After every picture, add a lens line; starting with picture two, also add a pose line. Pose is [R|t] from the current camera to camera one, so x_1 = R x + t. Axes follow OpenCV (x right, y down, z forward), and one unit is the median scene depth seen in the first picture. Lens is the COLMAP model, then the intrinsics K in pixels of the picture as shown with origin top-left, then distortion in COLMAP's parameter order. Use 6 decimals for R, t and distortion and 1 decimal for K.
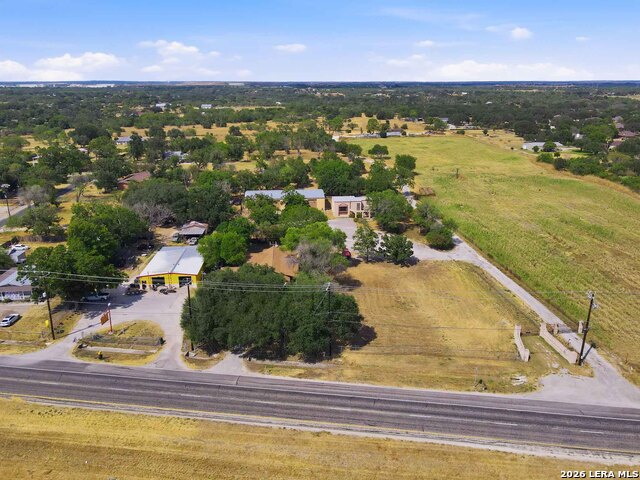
lens RADIAL K [[481.4, 0, 325.1], [0, 481.4, 239.7], [0, 0, 1]] dist [0.004033, 0.007329]
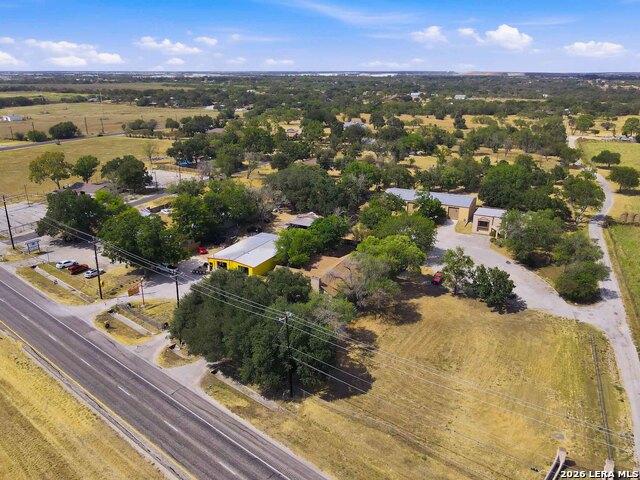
lens RADIAL K [[481.4, 0, 325.1], [0, 481.4, 239.7], [0, 0, 1]] dist [0.004033, 0.007329]
pose [[0.859154, 0.175501, -0.480681, 0.427641], [-0.166552, 0.984106, 0.061617, -0.089948], [0.483855, 0.027120, 0.874728, 0.307994]]
